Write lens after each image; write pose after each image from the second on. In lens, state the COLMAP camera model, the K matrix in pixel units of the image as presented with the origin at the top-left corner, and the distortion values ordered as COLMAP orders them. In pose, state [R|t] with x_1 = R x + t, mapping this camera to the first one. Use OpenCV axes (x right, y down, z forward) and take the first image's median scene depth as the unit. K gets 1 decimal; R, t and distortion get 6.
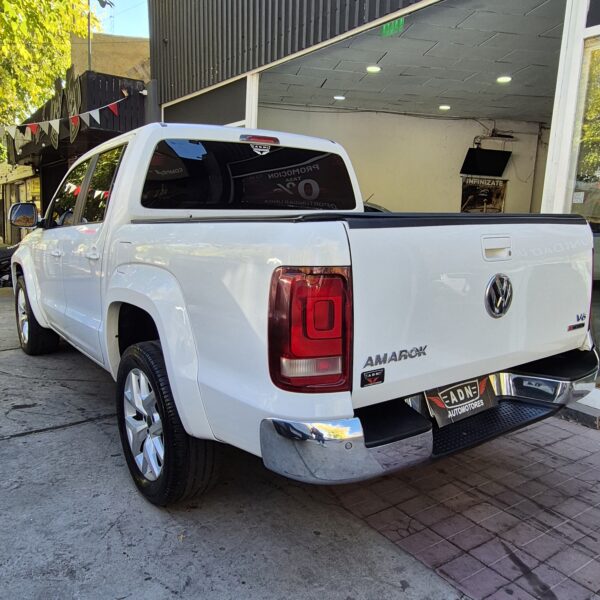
lens RADIAL K [[533.9, 0, 299.9], [0, 533.9, 304.4], [0, 0, 1]] dist [0.003837, 0.001950]
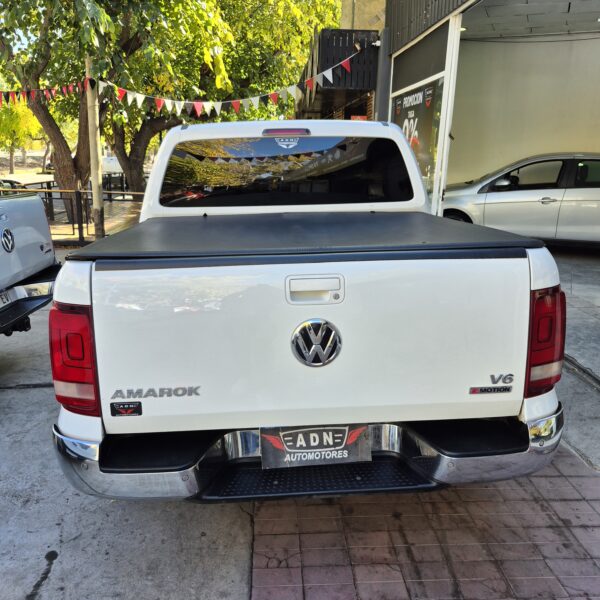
lens RADIAL K [[562.2, 0, 300.0], [0, 562.2, 300.0], [0, 0, 1]] dist [0.088511, -0.124974]
pose [[0.847314, 0.112422, -0.519057, 0.691128], [-0.068283, 0.992288, 0.103453, -0.152357], [0.526684, -0.052214, 0.848456, 0.163037]]
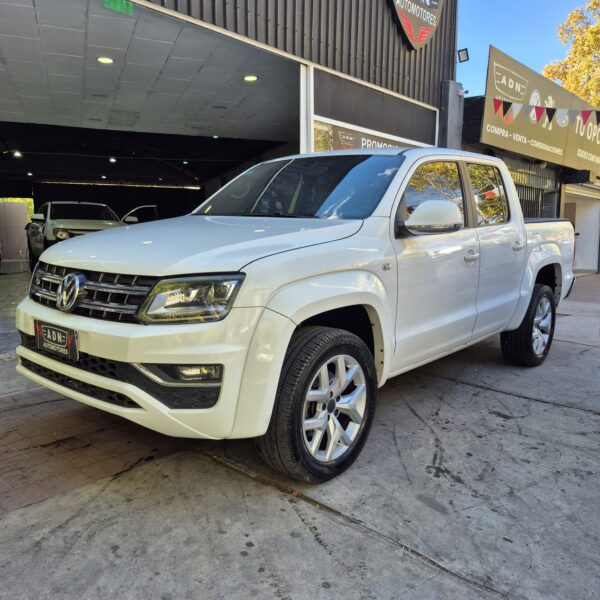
lens RADIAL K [[562.2, 0, 300.0], [0, 562.2, 300.0], [0, 0, 1]] dist [0.088511, -0.124974]
pose [[-0.237750, -0.194265, 0.951702, -3.436663], [0.098932, 0.969858, 0.222685, -0.724383], [-0.966275, 0.147097, -0.211365, 3.824998]]
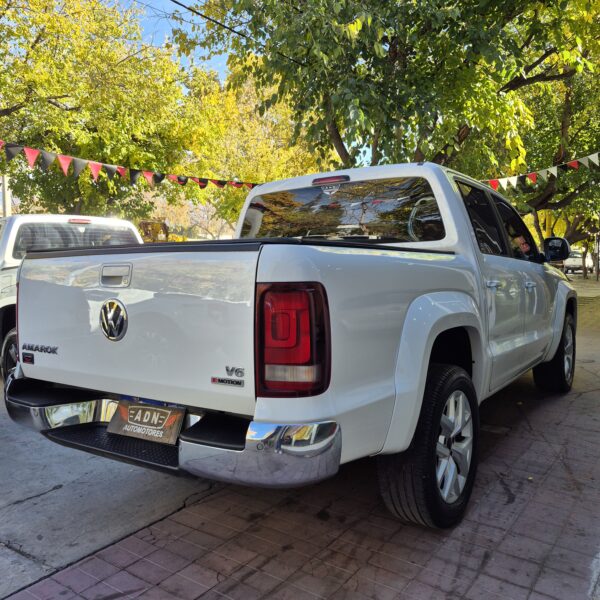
lens RADIAL K [[562.2, 0, 300.0], [0, 562.2, 300.0], [0, 0, 1]] dist [0.088511, -0.124974]
pose [[0.327125, 0.046917, -0.943816, 1.307539], [-0.135593, 0.990762, 0.002254, -0.090859], [0.935202, 0.127238, 0.330465, 0.809148]]
